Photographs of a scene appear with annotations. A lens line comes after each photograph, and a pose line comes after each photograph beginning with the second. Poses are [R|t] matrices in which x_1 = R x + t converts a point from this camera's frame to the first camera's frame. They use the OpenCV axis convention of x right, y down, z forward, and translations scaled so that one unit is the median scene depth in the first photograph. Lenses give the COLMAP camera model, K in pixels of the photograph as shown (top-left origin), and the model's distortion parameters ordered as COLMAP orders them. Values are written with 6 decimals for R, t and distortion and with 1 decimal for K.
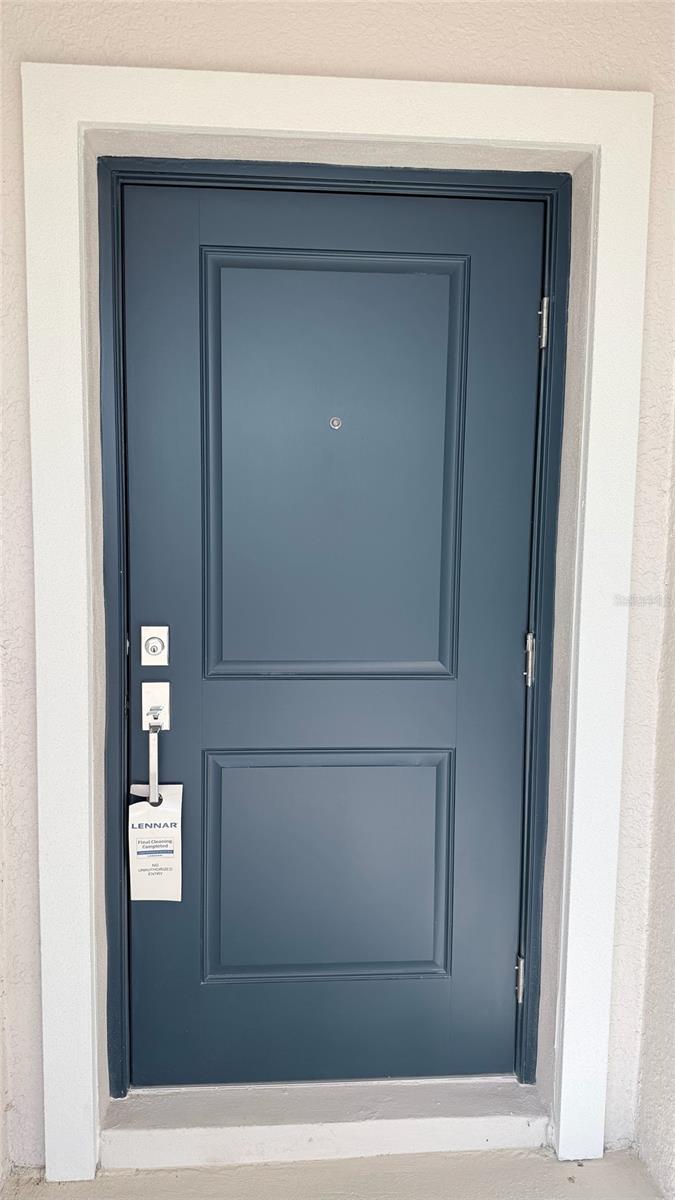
lens RADIAL K [[814.4, 0, 333.8], [0, 814.4, 597.6], [0, 0, 1]] dist [0.003746, 0.000002]
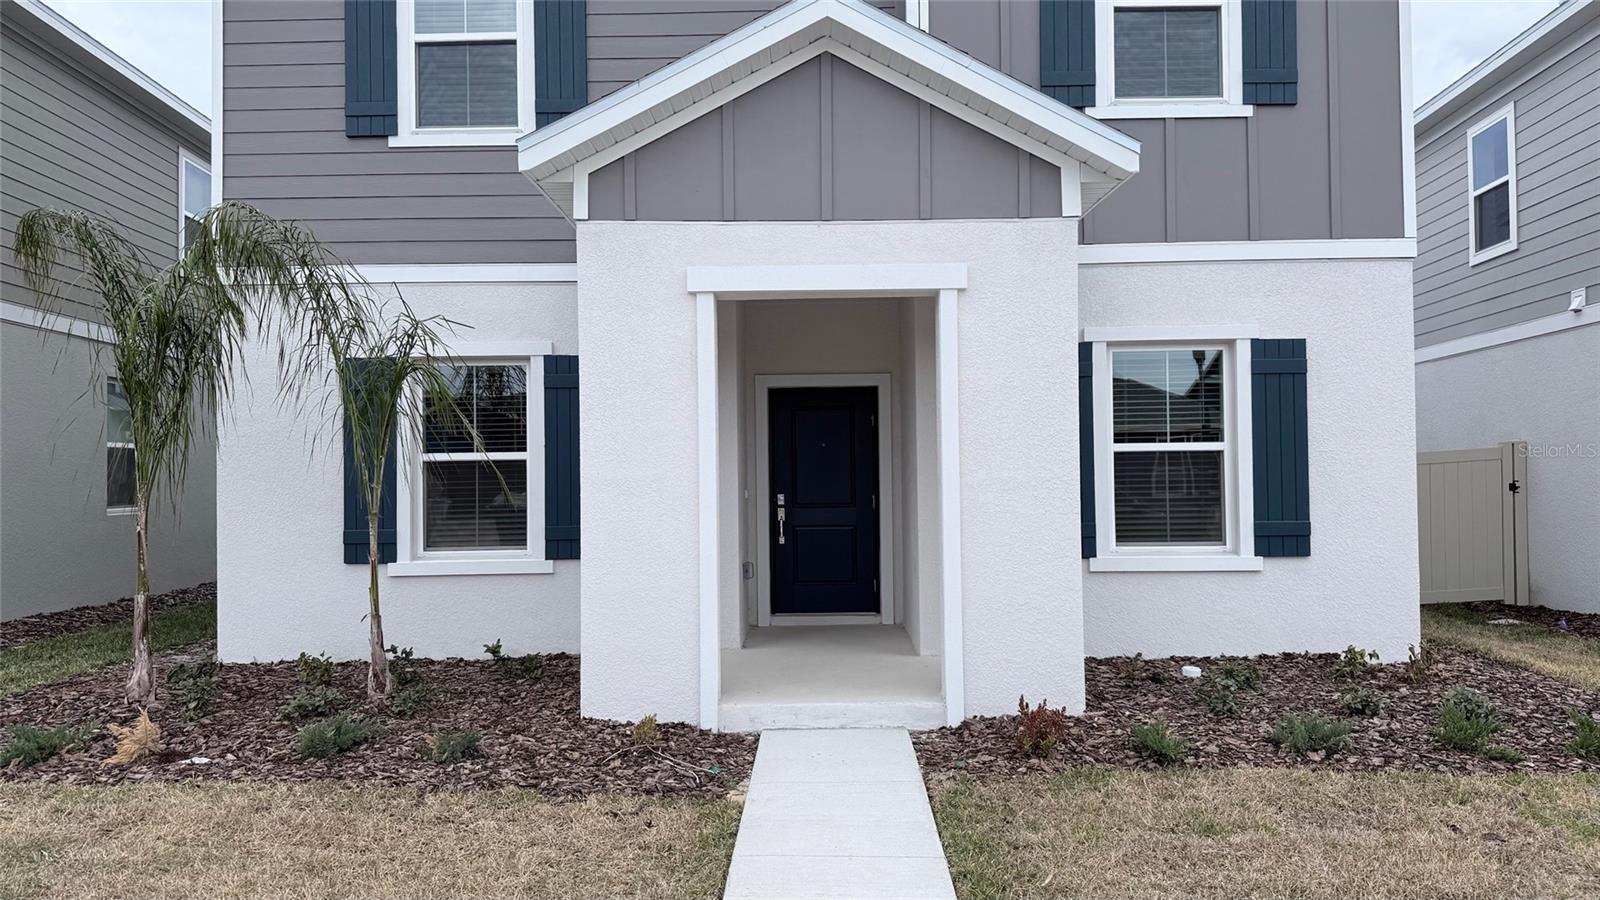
lens RADIAL K [[1085.9, 0, 794.3], [0, 1085.9, 452.9], [0, 0, 1]] dist [0.003746, 0.000002]
pose [[0.996643, -0.026299, -0.077535, 0.281959], [0.016857, 0.992630, -0.120003, 0.486484], [0.080120, 0.118294, 0.989741, -4.476782]]
